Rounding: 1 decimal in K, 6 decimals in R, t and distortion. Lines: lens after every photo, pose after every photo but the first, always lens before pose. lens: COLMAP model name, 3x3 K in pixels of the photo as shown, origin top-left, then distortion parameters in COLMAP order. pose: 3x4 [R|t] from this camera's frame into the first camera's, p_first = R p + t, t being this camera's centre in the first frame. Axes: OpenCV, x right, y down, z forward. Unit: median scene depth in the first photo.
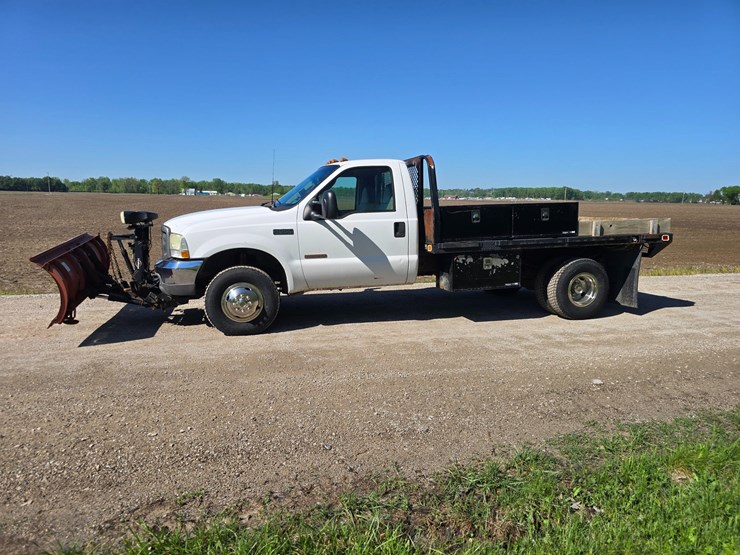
lens RADIAL K [[501.3, 0, 366.4], [0, 501.3, 280.7], [0, 0, 1]] dist [0.057274, -0.051209]
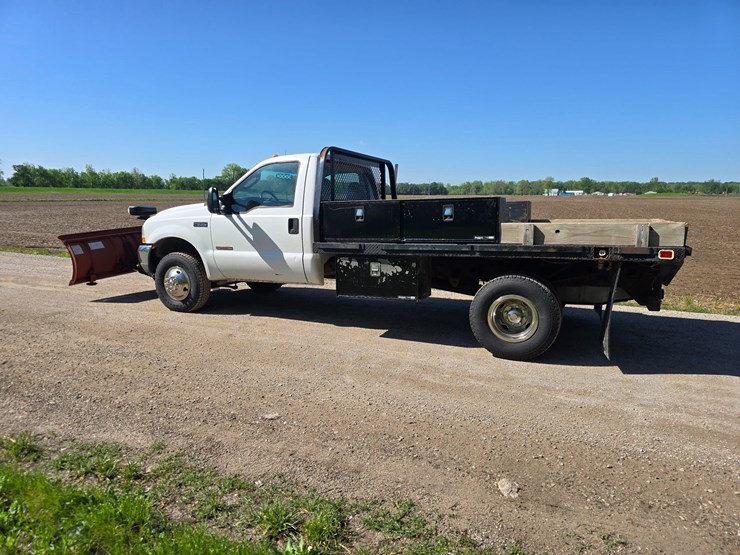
lens RADIAL K [[501.3, 0, 366.6], [0, 501.3, 284.0], [0, 0, 1]] dist [0.057274, -0.051209]
pose [[0.767353, 0.101031, -0.633216, 0.768276], [-0.097909, 0.994391, 0.040008, -0.042219], [0.633706, 0.031298, 0.772941, 0.335065]]
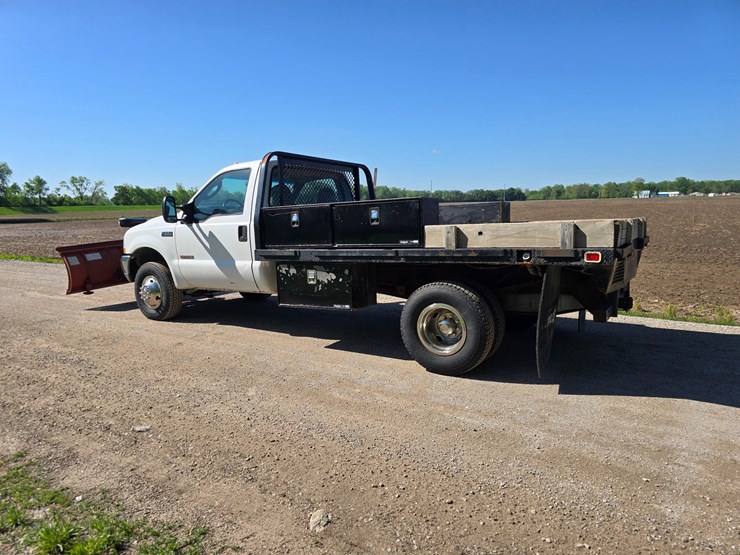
lens RADIAL K [[501.3, 0, 364.3], [0, 501.3, 287.4], [0, 0, 1]] dist [0.057274, -0.051209]
pose [[0.660955, 0.090727, -0.744921, 0.903472], [-0.088761, 0.995148, 0.042448, -0.059543], [0.745158, 0.038064, 0.665801, 0.521968]]
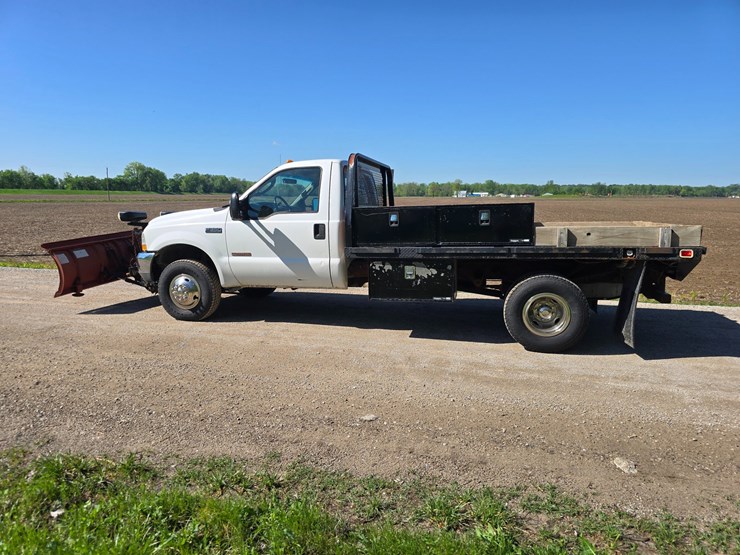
lens RADIAL K [[501.3, 0, 364.3], [0, 501.3, 285.3], [0, 0, 1]] dist [0.057274, -0.051209]
pose [[0.861720, 0.078208, -0.501321, 0.614182], [-0.075013, 0.996829, 0.026571, -0.029210], [0.501809, 0.014709, 0.864854, 0.197417]]
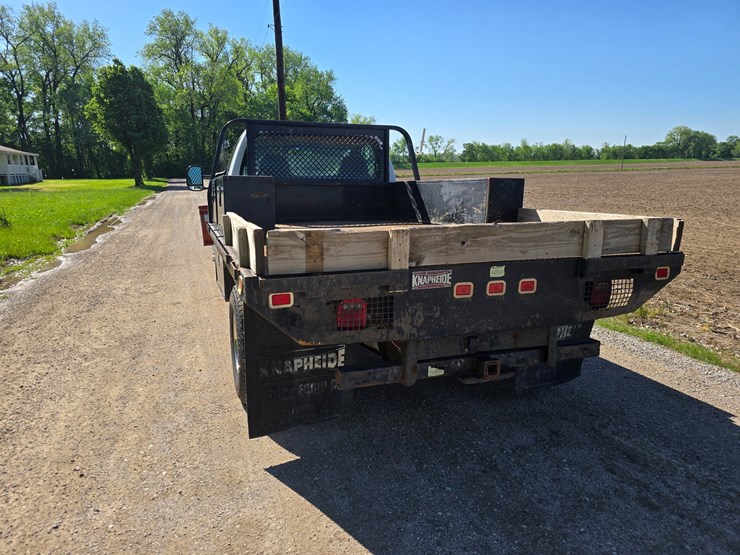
lens RADIAL K [[501.3, 0, 362.2], [0, 501.3, 284.8], [0, 0, 1]] dist [0.057274, -0.051209]
pose [[0.063683, 0.209569, -0.975718, 1.000737], [-0.146328, 0.969096, 0.198597, -0.175570], [0.987184, 0.130128, 0.092381, 1.144309]]
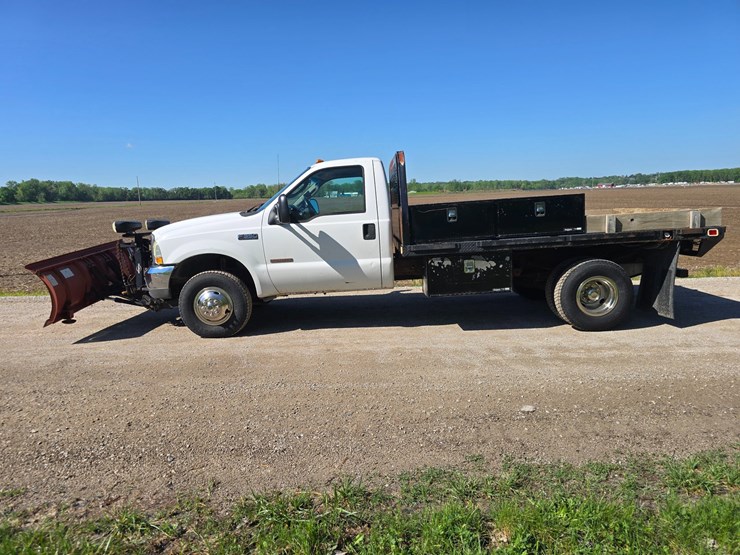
lens RADIAL K [[501.3, 0, 365.0], [0, 501.3, 280.9], [0, 0, 1]] dist [0.057274, -0.051209]
pose [[0.961345, 0.002365, -0.275336, 0.308768], [-0.000445, 0.999975, 0.007035, -0.014628], [0.275346, -0.006641, 0.961322, 0.082607]]
